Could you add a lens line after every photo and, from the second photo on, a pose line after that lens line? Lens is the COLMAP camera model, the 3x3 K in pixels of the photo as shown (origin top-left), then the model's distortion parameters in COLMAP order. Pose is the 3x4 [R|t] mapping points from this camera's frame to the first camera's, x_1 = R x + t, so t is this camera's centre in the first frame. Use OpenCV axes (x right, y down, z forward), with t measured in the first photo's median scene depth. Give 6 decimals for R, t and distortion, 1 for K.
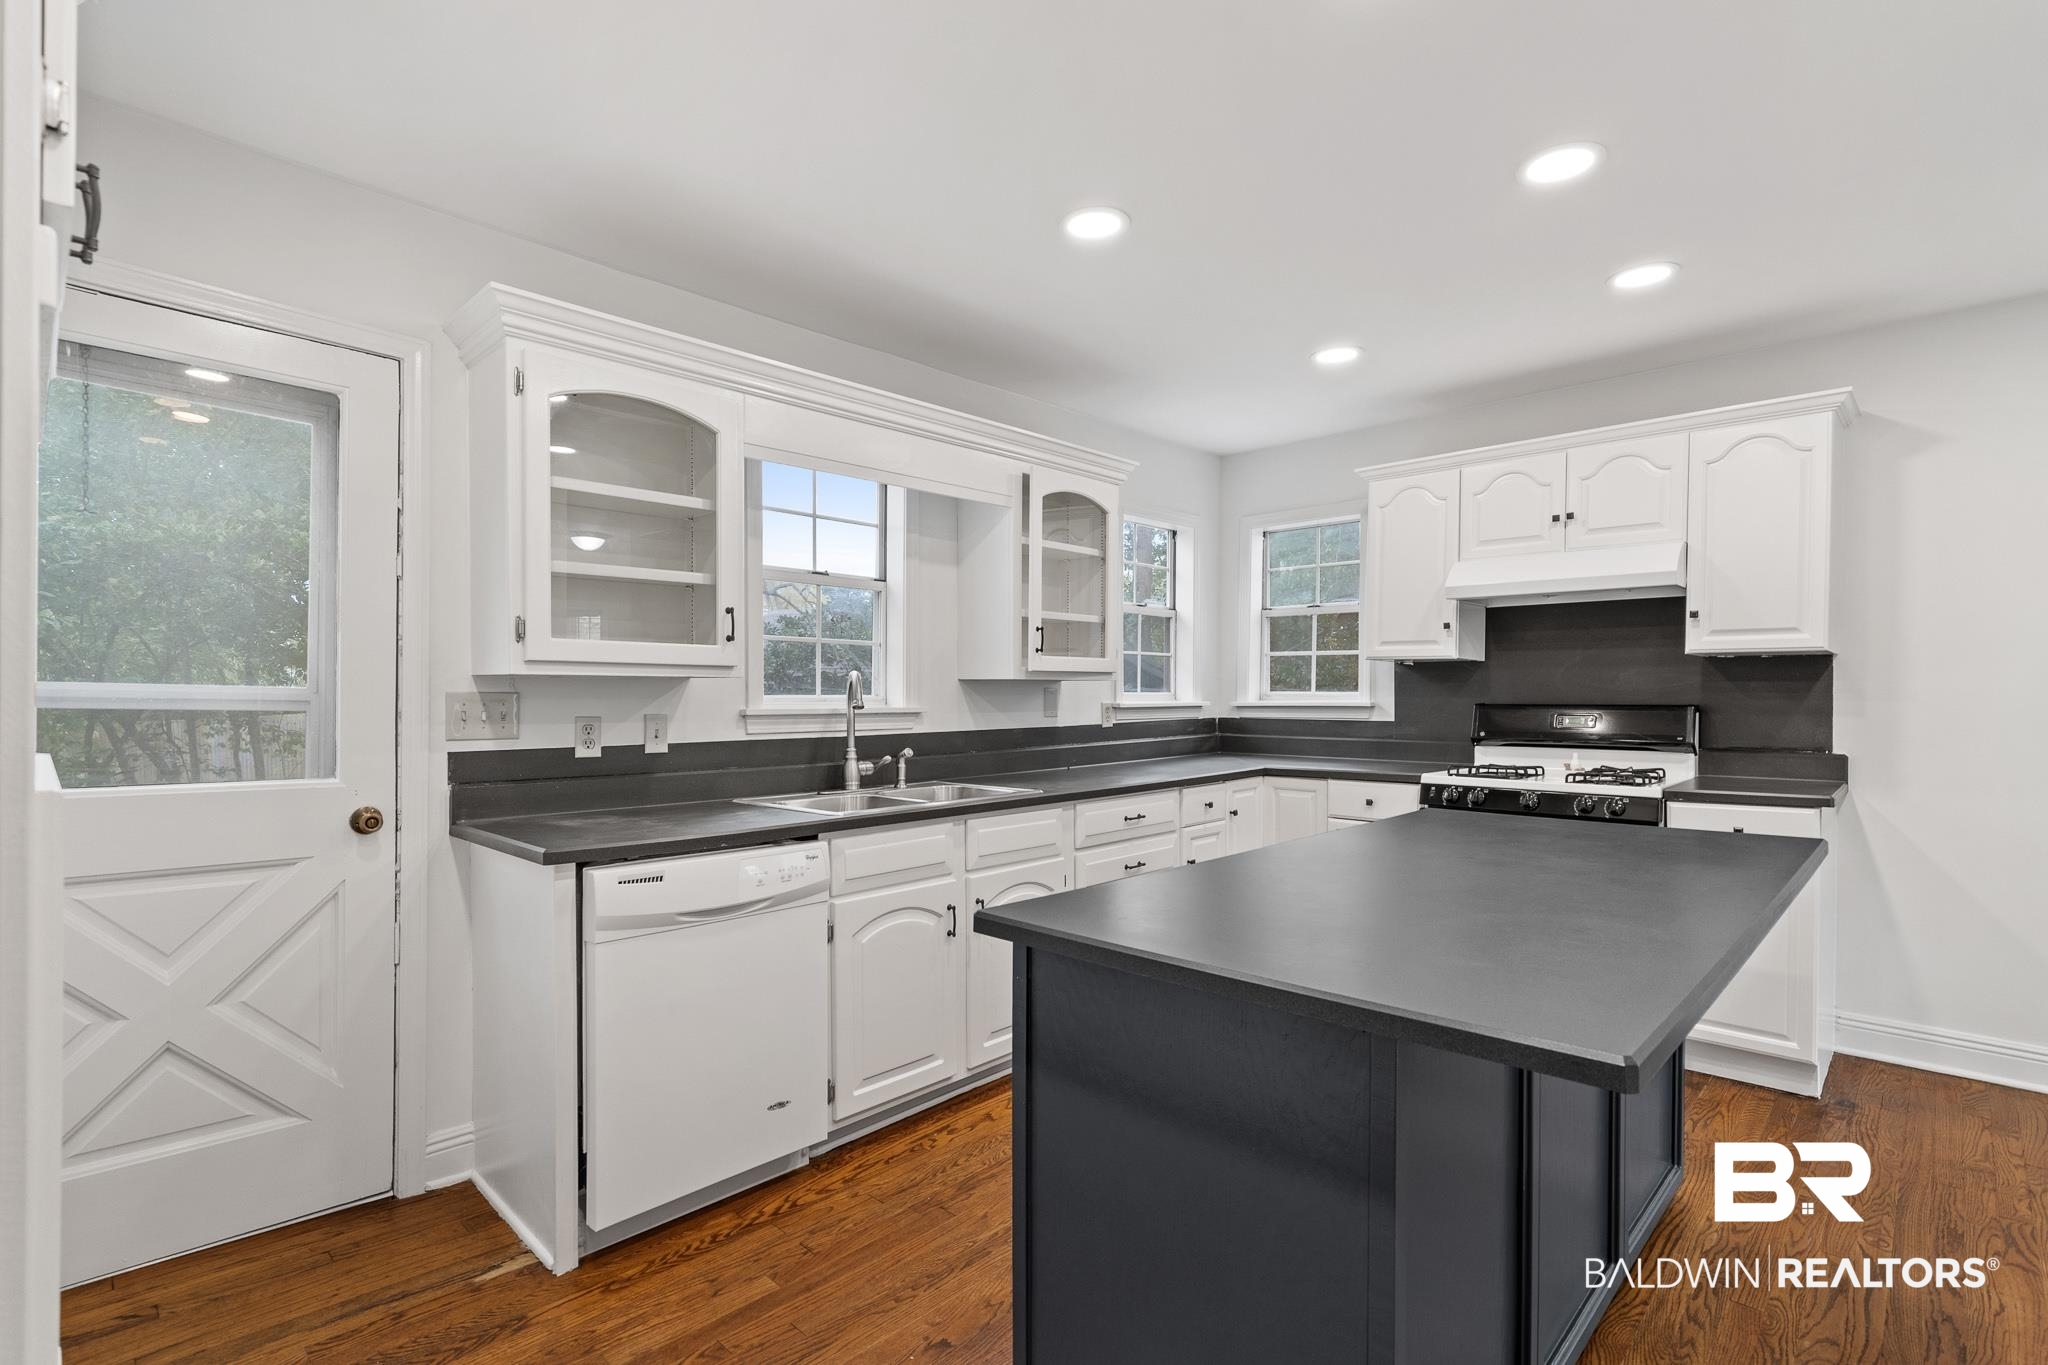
lens RADIAL K [[941.6, 0, 1035.9], [0, 941.6, 698.6], [0, 0, 1]] dist [0.001512, -0.000174]
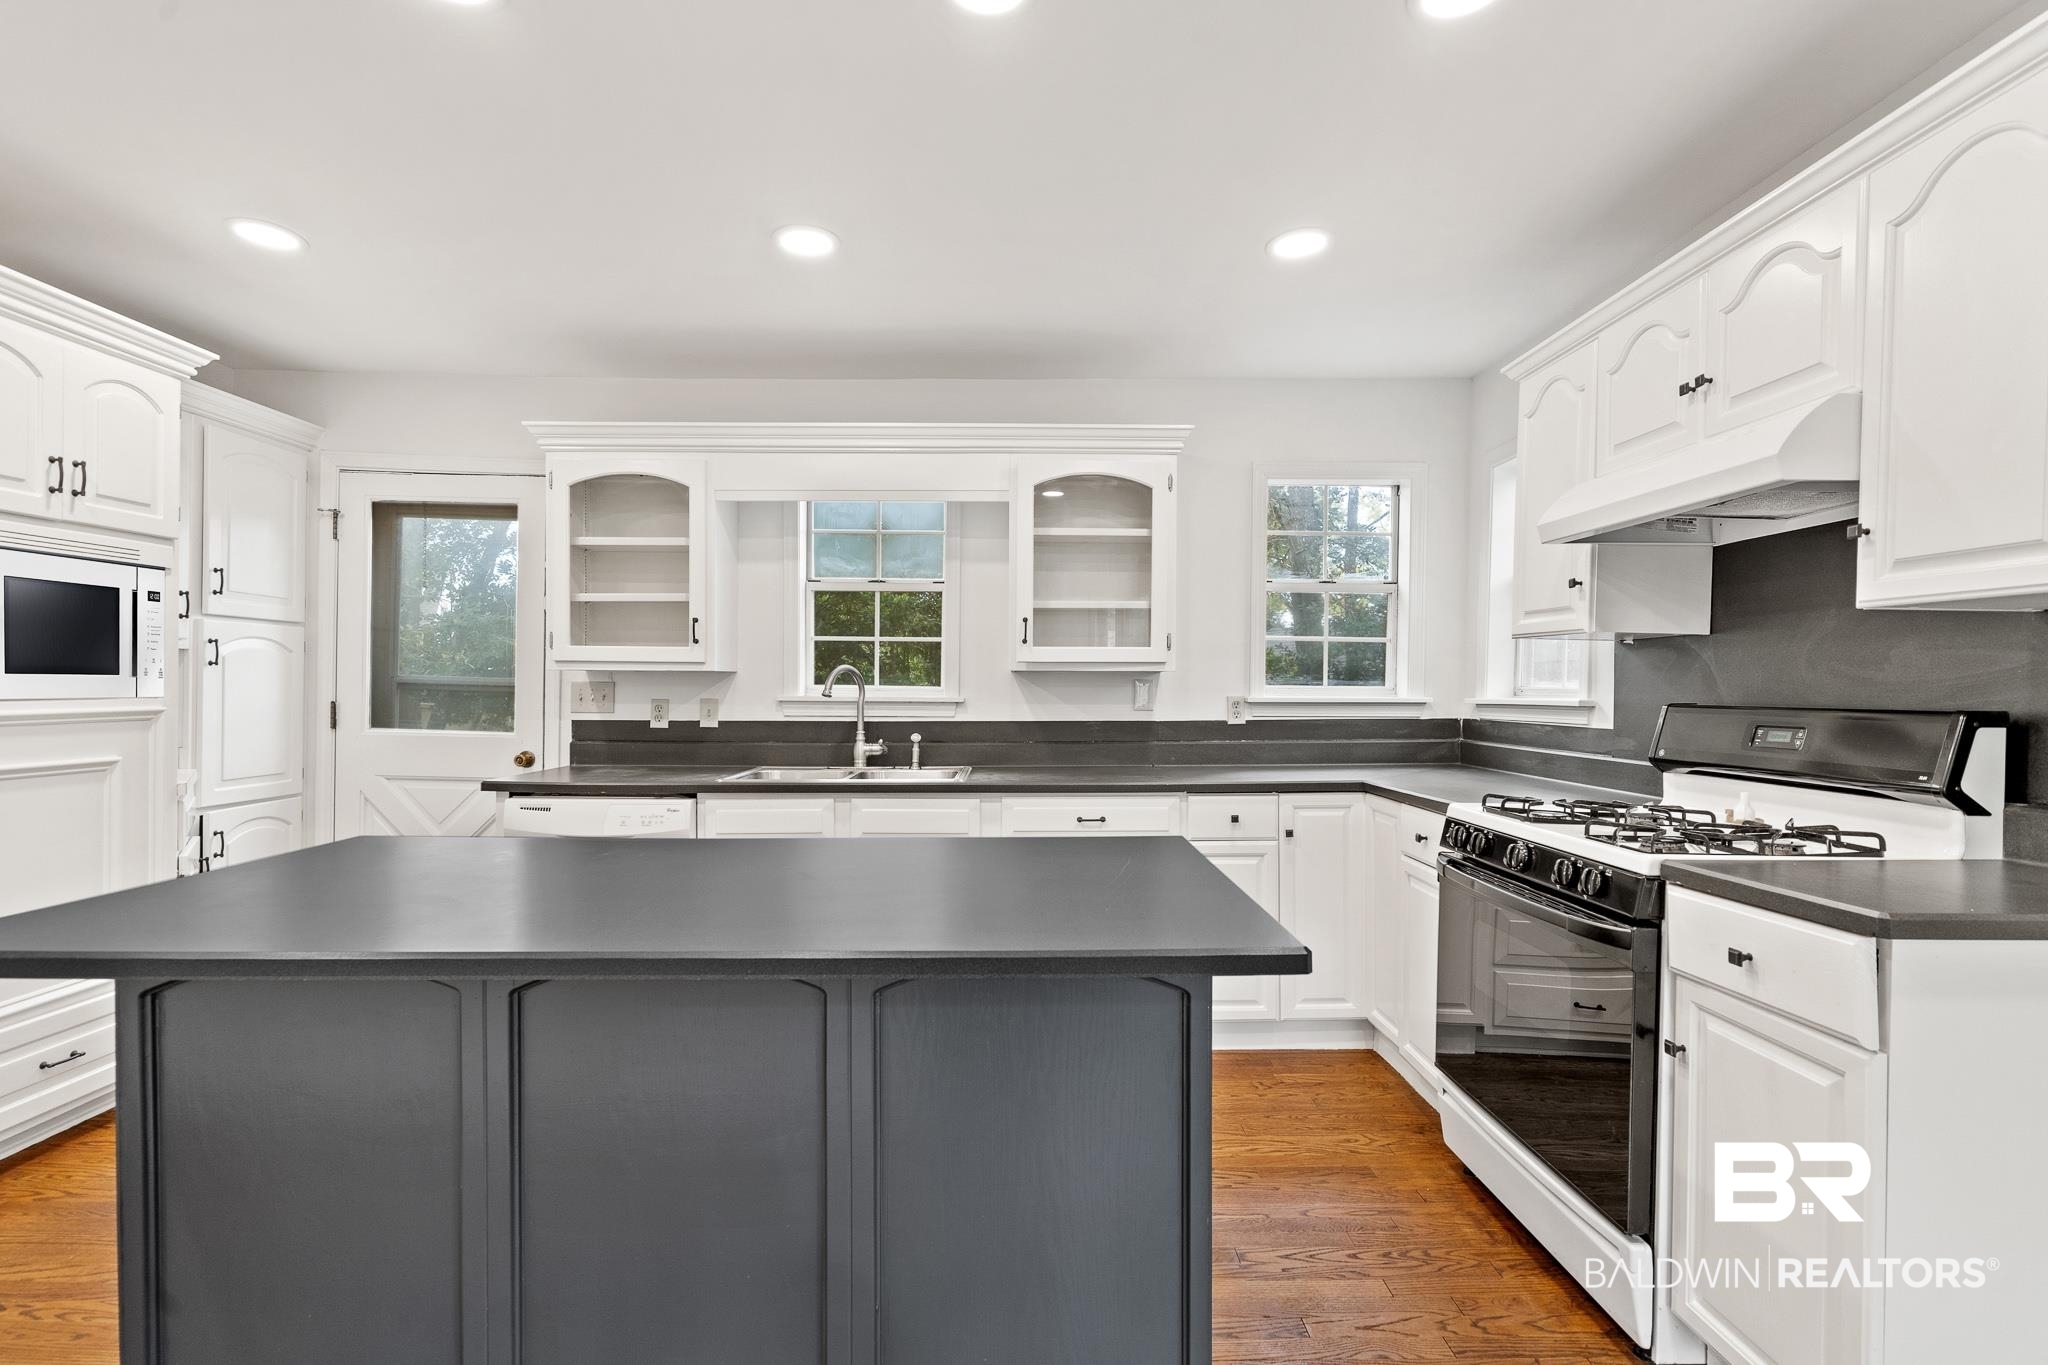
lens RADIAL K [[941.6, 0, 1031.9], [0, 941.6, 680.4], [0, 0, 1]] dist [0.001512, -0.000174]
pose [[0.705393, -0.001253, -0.708815, 0.746784], [-0.009376, 0.999894, -0.011098, 0.001217], [0.708755, 0.014474, 0.705307, 0.321308]]
